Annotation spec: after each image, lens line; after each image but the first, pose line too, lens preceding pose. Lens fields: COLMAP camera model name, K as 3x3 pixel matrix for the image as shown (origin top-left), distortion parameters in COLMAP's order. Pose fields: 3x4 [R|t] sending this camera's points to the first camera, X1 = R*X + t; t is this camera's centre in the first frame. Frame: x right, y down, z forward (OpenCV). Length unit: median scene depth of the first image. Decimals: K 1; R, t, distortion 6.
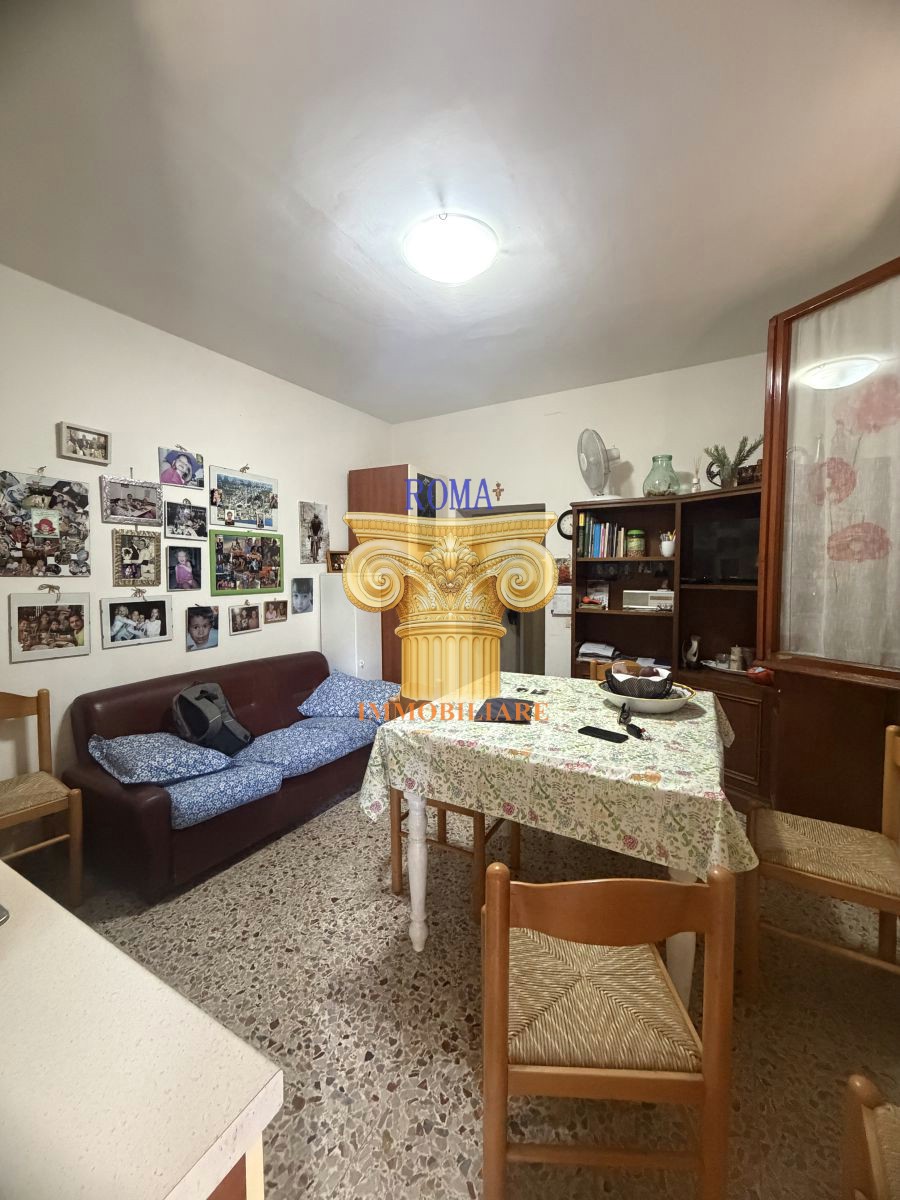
lens RADIAL K [[482.5, 0, 452.0], [0, 482.5, 597.7], [0, 0, 1]] dist [0.004675, -0.000407]
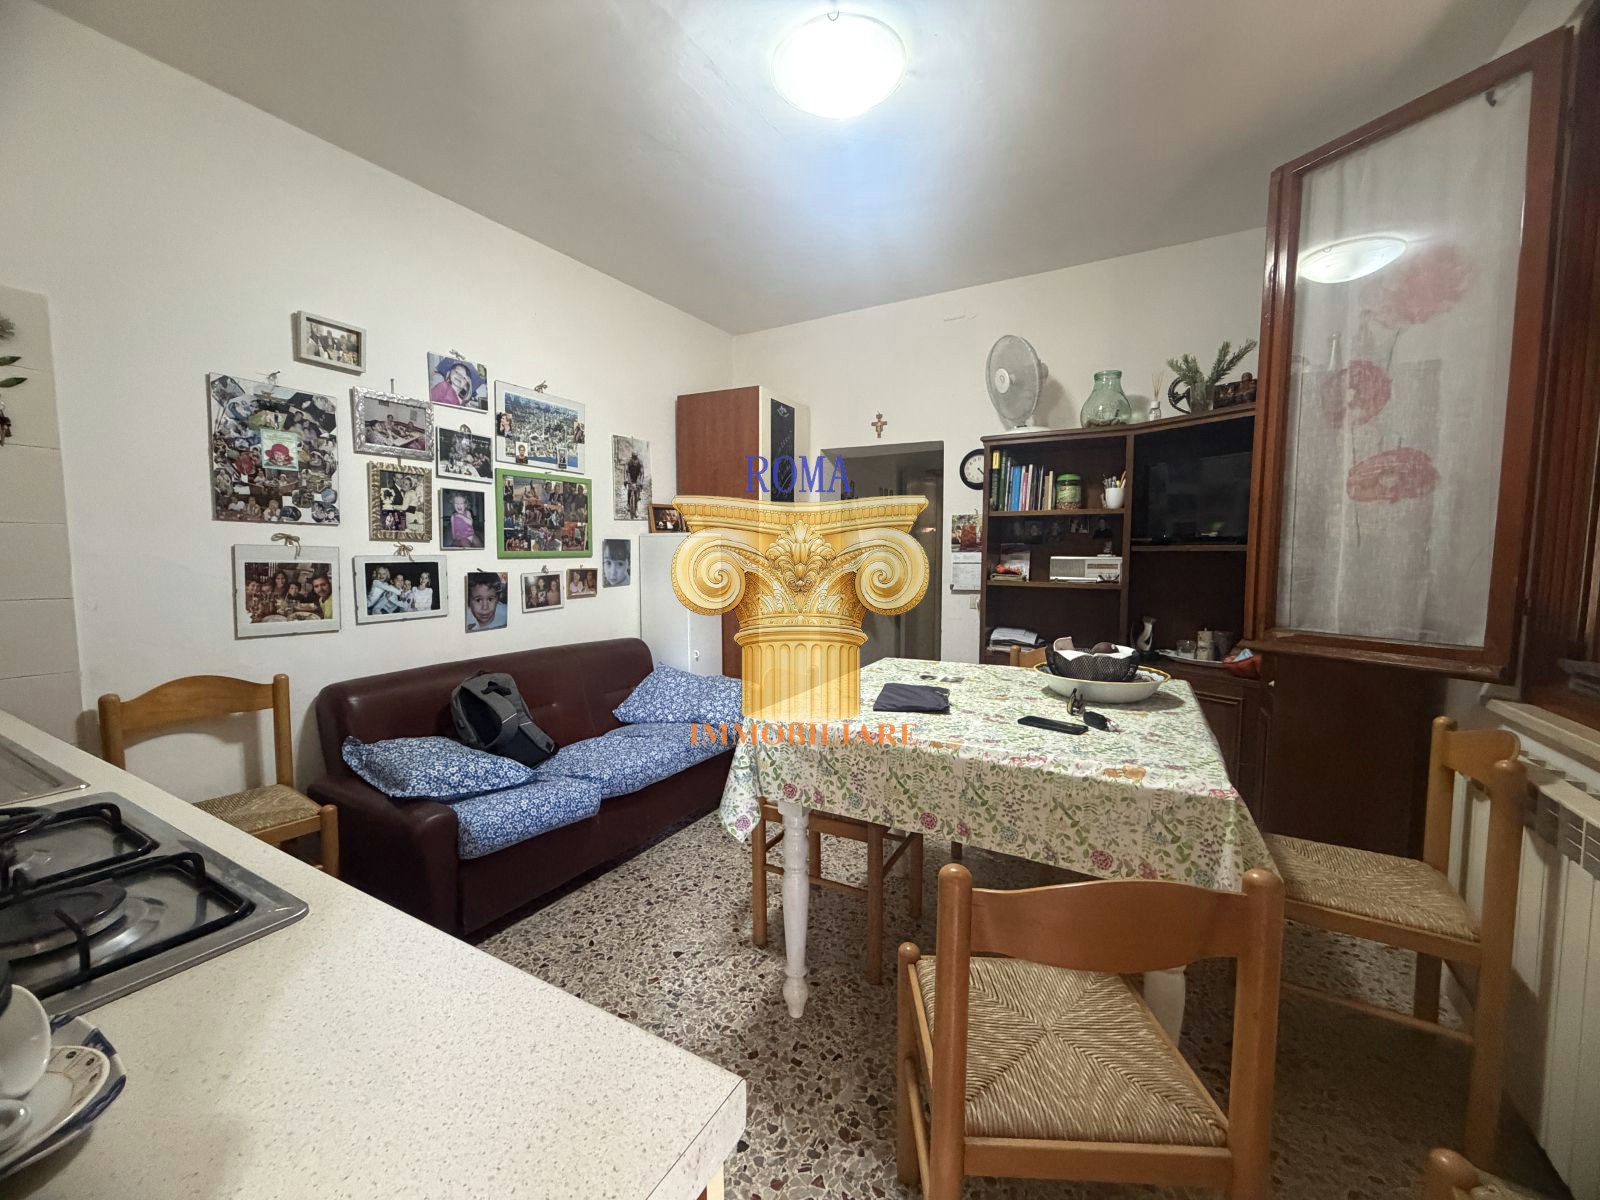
lens RADIAL K [[643.3, 0, 796.1], [0, 643.3, 601.8], [0, 0, 1]] dist [0.004675, -0.000407]
pose [[0.999989, 0.004454, 0.001706, -0.057536], [-0.004490, 0.999746, 0.022080, 0.052061], [-0.001607, -0.022088, 0.999755, 0.014583]]
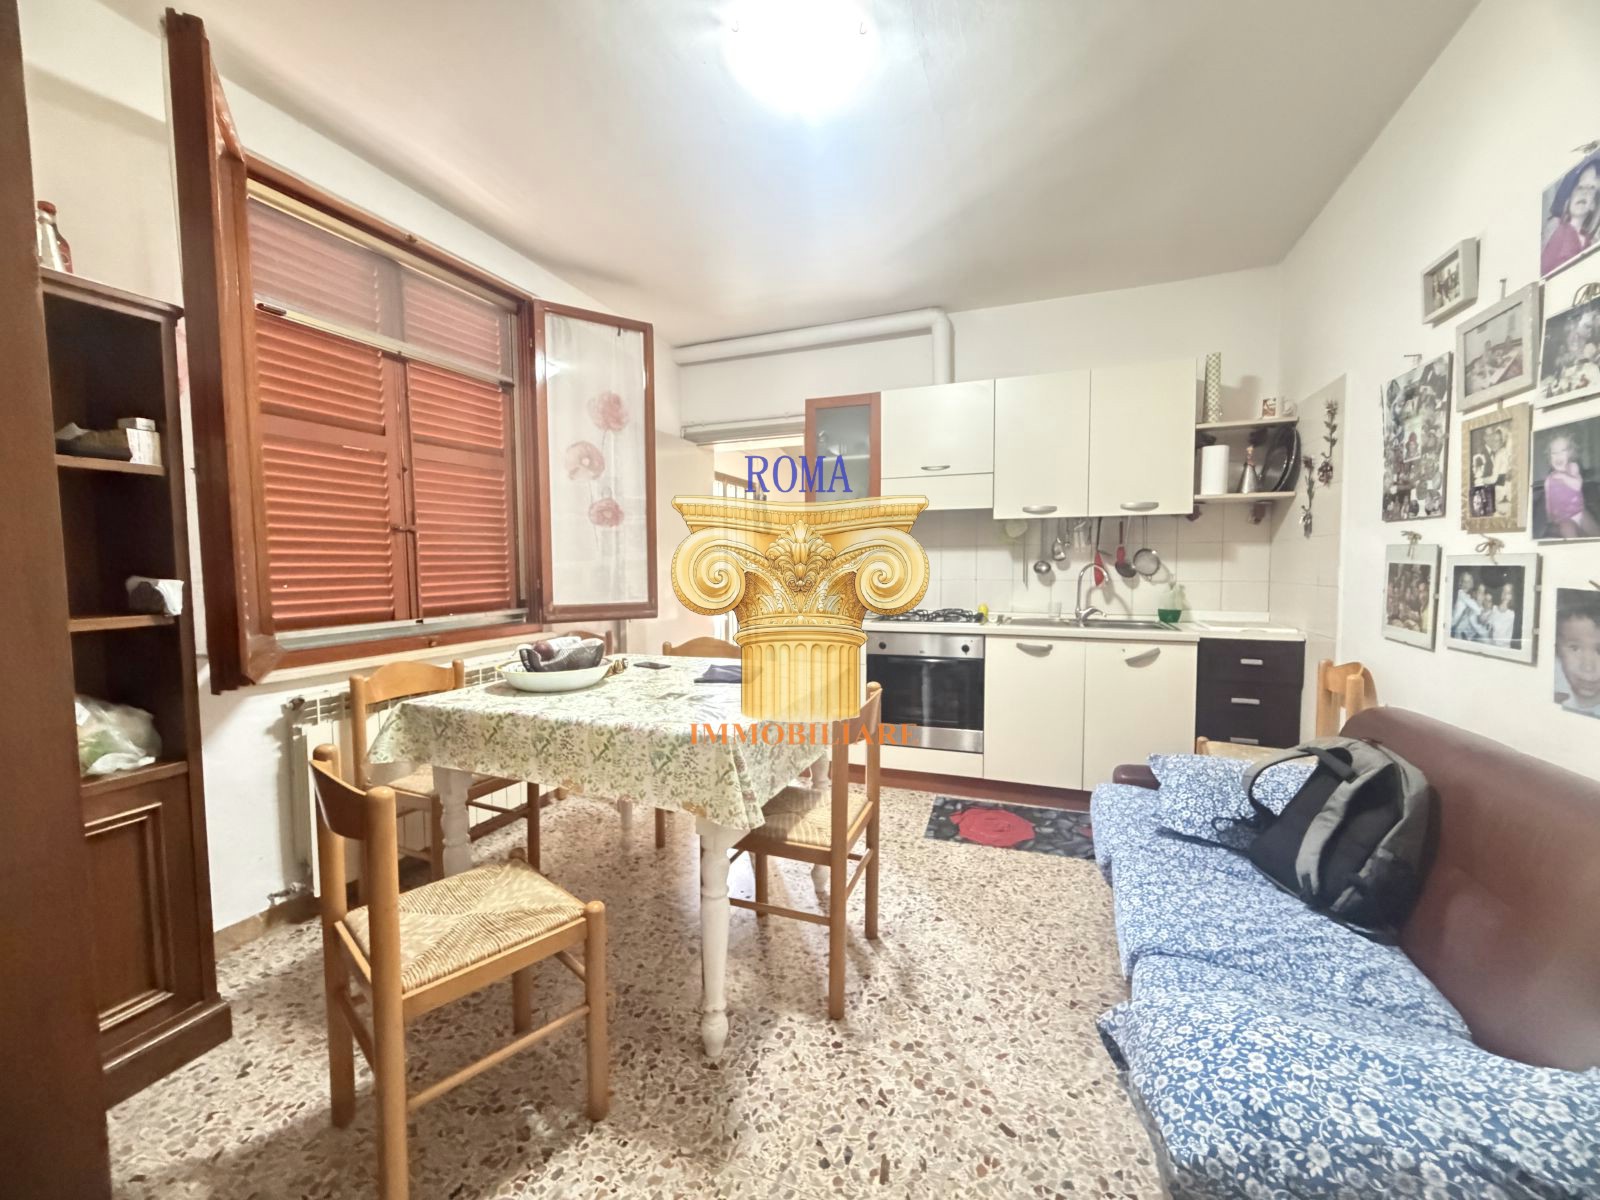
lens RADIAL K [[643.3, 0, 802.3], [0, 643.3, 596.1], [0, 0, 1]] dist [0.004675, -0.000407]
pose [[-0.988760, 0.015005, -0.148757, 0.126232], [-0.000813, 0.994396, 0.105712, -0.032710], [0.149509, 0.104645, -0.983207, 1.788666]]
